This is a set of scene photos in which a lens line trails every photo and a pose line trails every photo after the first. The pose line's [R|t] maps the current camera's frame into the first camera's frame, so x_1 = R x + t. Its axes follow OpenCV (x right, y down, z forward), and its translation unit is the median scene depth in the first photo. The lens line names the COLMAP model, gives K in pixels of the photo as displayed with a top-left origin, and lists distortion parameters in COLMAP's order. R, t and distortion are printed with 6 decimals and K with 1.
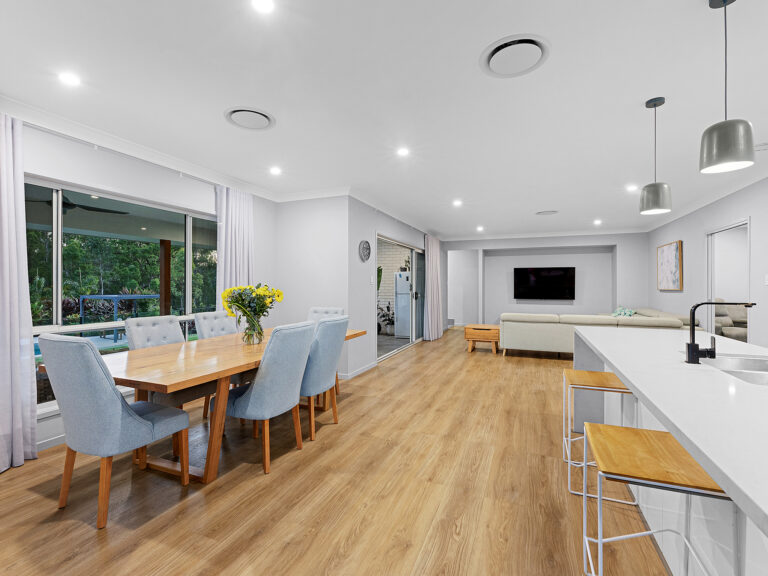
lens RADIAL K [[364.0, 0, 375.8], [0, 364.0, 283.7], [0, 0, 1]] dist [-0.002158, -0.000614]
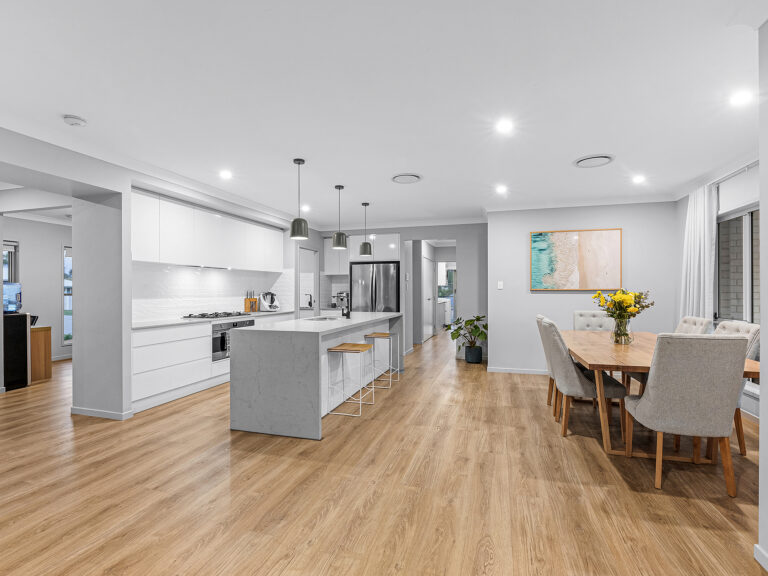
lens RADIAL K [[373.2, 0, 384.0], [0, 373.2, 288.0], [0, 0, 1]] dist [-0.003651, -0.000711]
pose [[-0.993391, -0.000849, -0.114779, 0.462241], [0.000686, 0.999911, -0.013329, 0.013179], [0.114780, -0.013320, -0.993302, 1.898099]]
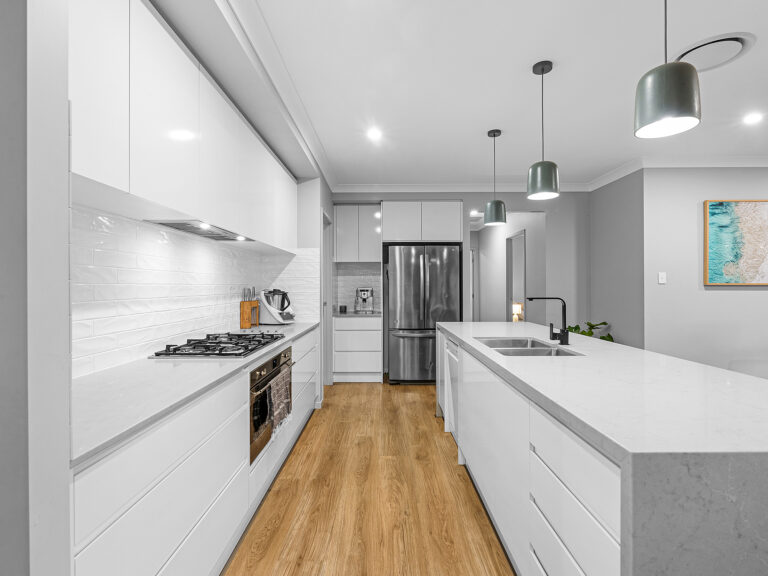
lens RADIAL K [[384.2, 0, 384.0], [0, 384.2, 288.0], [0, 0, 1]] dist [-0.004449, -0.000509]
pose [[-0.923254, 0.003645, -0.384173, 0.994117], [0.004677, 0.999988, -0.001752, 0.007316], [0.384162, -0.003414, -0.923260, 1.003476]]
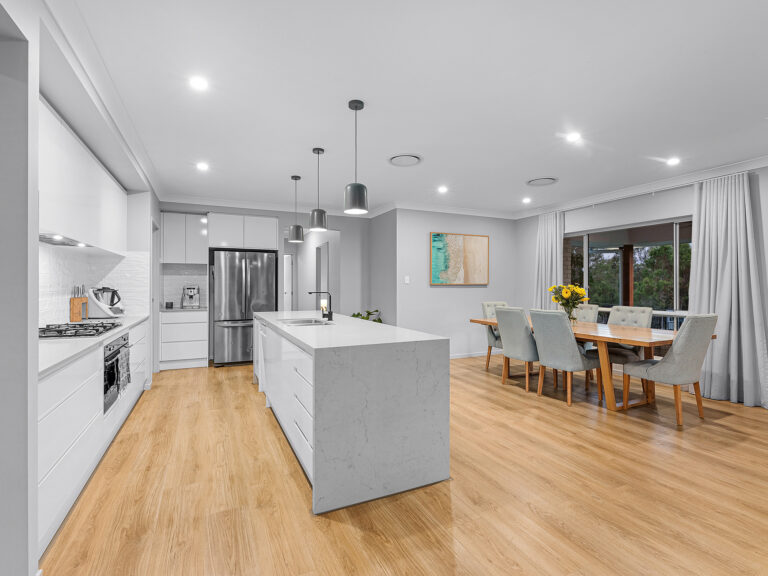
lens RADIAL K [[364.0, 0, 375.8], [0, 364.0, 283.7], [0, 0, 1]] dist [-0.002158, -0.000614]
pose [[-0.679377, -0.003472, -0.733781, 1.131026], [0.003396, 0.999963, -0.007877, 0.009002], [0.733781, -0.007843, -0.679340, 1.323100]]
